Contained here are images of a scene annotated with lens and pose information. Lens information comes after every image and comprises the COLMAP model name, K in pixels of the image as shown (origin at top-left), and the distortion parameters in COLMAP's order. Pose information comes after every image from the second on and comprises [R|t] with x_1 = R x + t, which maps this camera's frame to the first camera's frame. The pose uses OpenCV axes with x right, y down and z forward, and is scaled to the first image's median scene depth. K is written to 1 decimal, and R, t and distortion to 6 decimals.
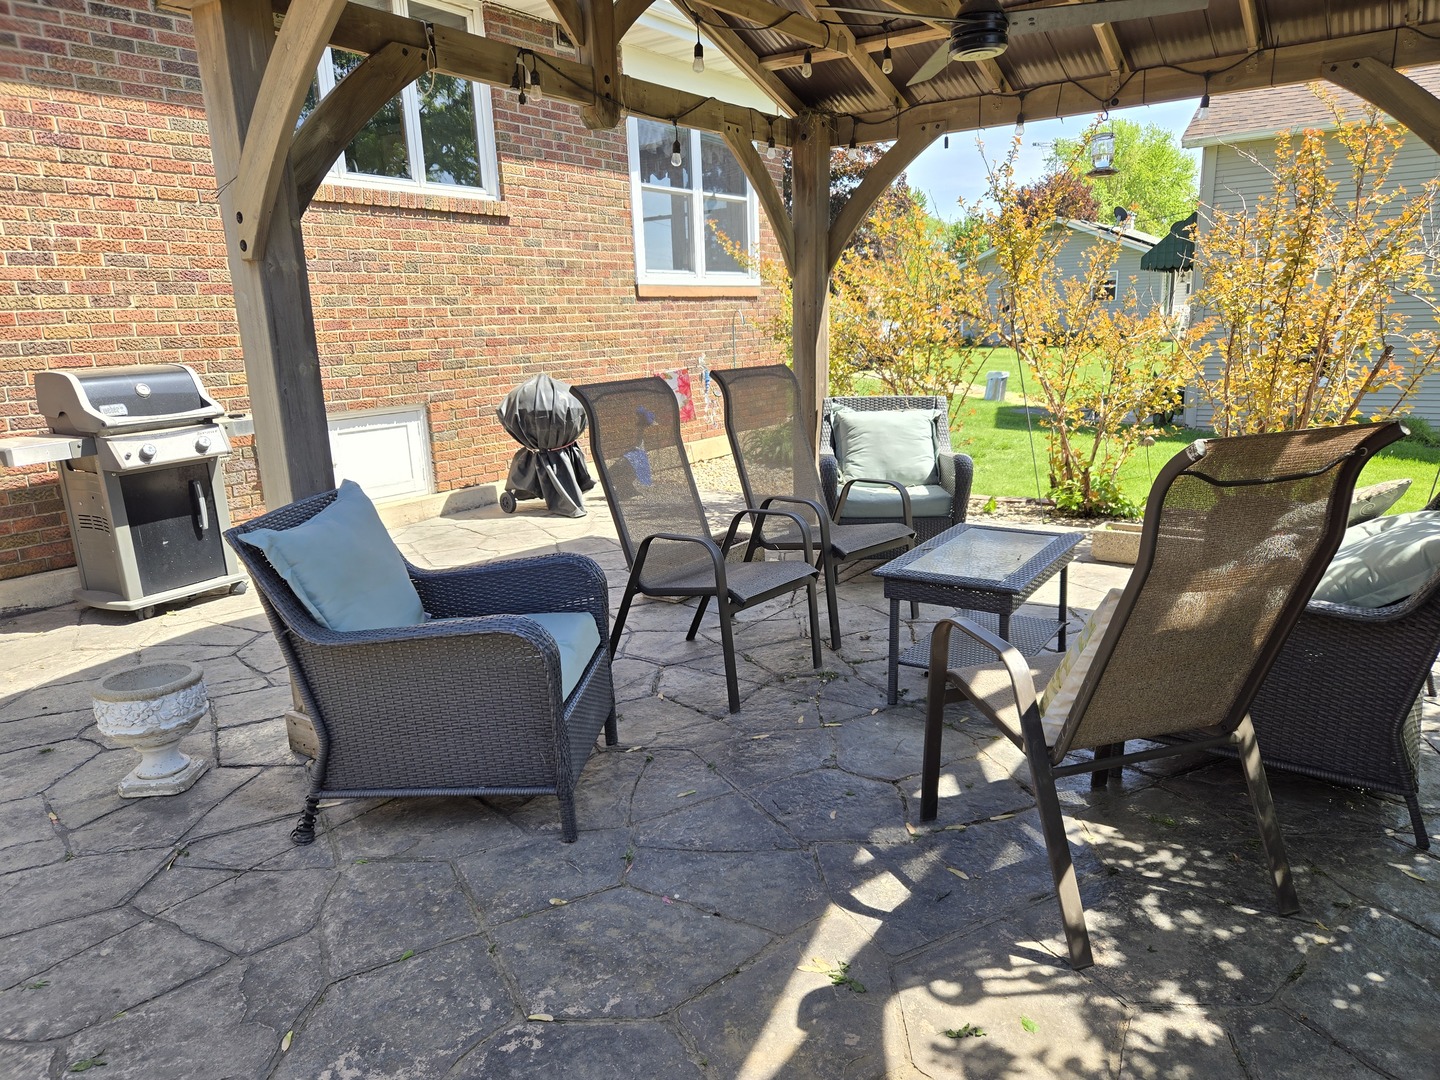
lens RADIAL K [[959.5, 0, 722.9], [0, 959.5, 547.6], [0, 0, 1]] dist [0.038234, -0.037542]
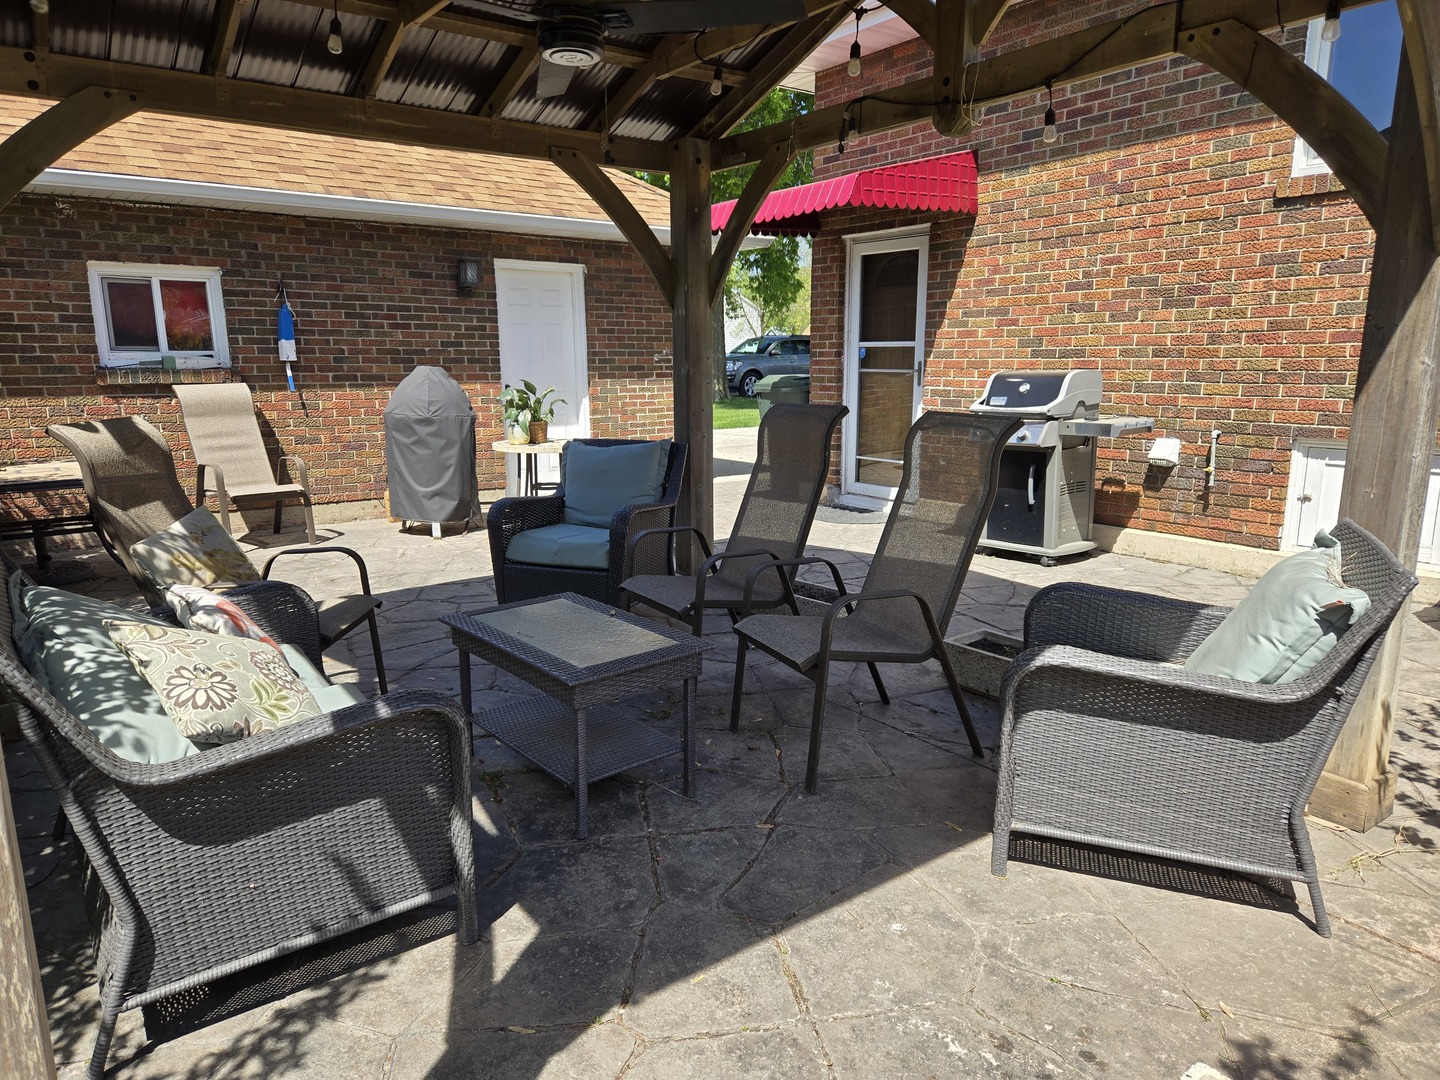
lens RADIAL K [[959.5, 0, 721.3], [0, 959.5, 538.1], [0, 0, 1]] dist [0.038234, -0.037542]
pose [[-0.307845, 0.215594, -0.926688, 0.709369], [-0.202455, 0.936839, 0.285211, -0.243375], [0.929647, 0.275413, -0.244753, 0.927681]]
